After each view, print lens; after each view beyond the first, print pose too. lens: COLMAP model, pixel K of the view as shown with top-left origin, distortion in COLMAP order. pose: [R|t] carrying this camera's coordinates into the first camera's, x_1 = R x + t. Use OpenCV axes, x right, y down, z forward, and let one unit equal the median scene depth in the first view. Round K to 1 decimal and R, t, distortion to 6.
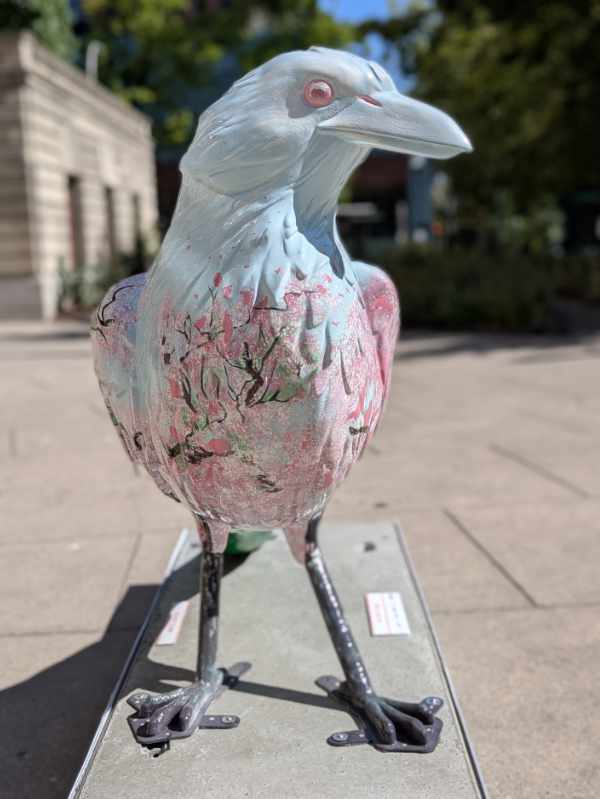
lens RADIAL K [[1320.9, 0, 219.6], [0, 1320.9, 340.6], [0, 0, 1]] dist [0.125005, -0.520345]
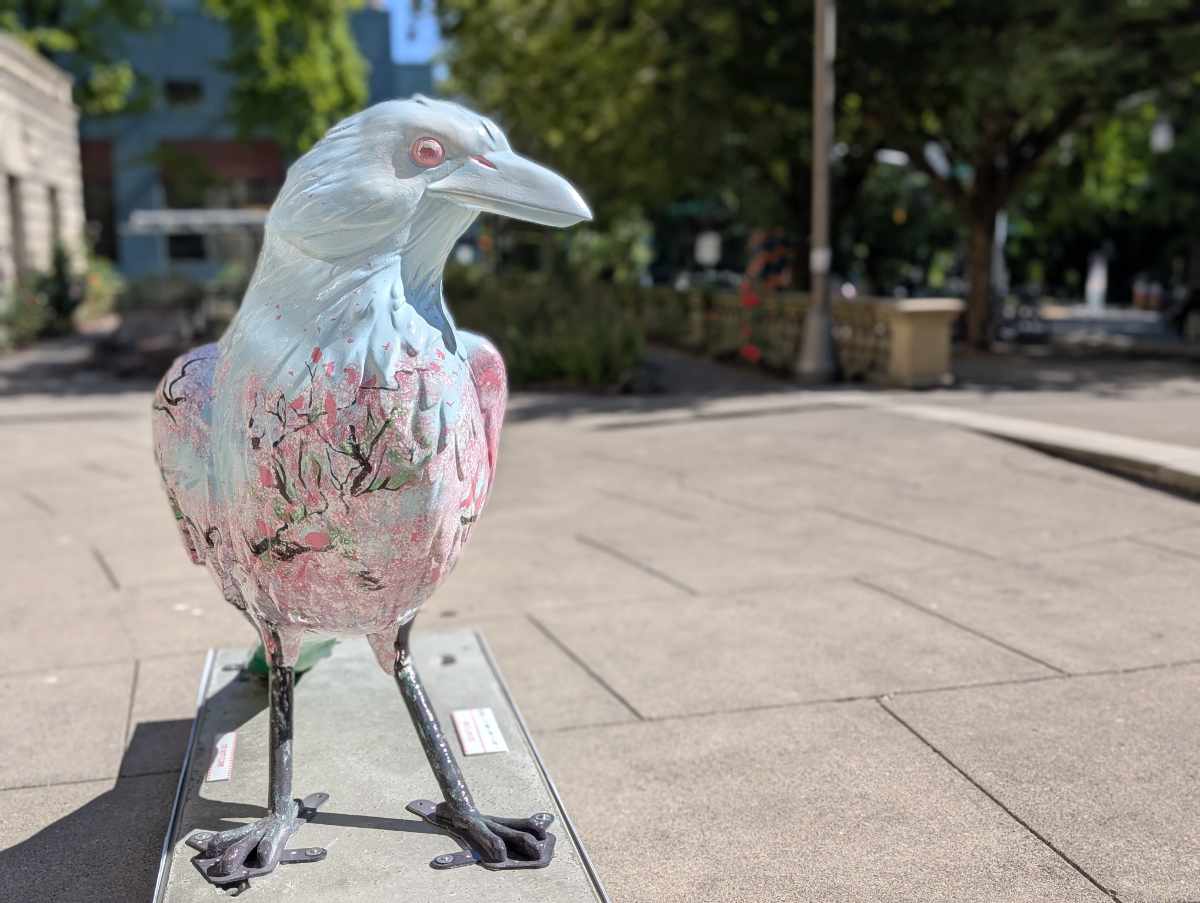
lens RADIAL K [[1983.8, 0, 600.0], [0, 1983.8, 451.5], [0, 0, 1]] dist [0.125005, -0.520345]
pose [[0.972693, -0.011497, 0.231810, -0.116765], [0.004014, 0.999456, 0.032727, -0.022018], [-0.232060, -0.030903, 0.972210, -0.328495]]
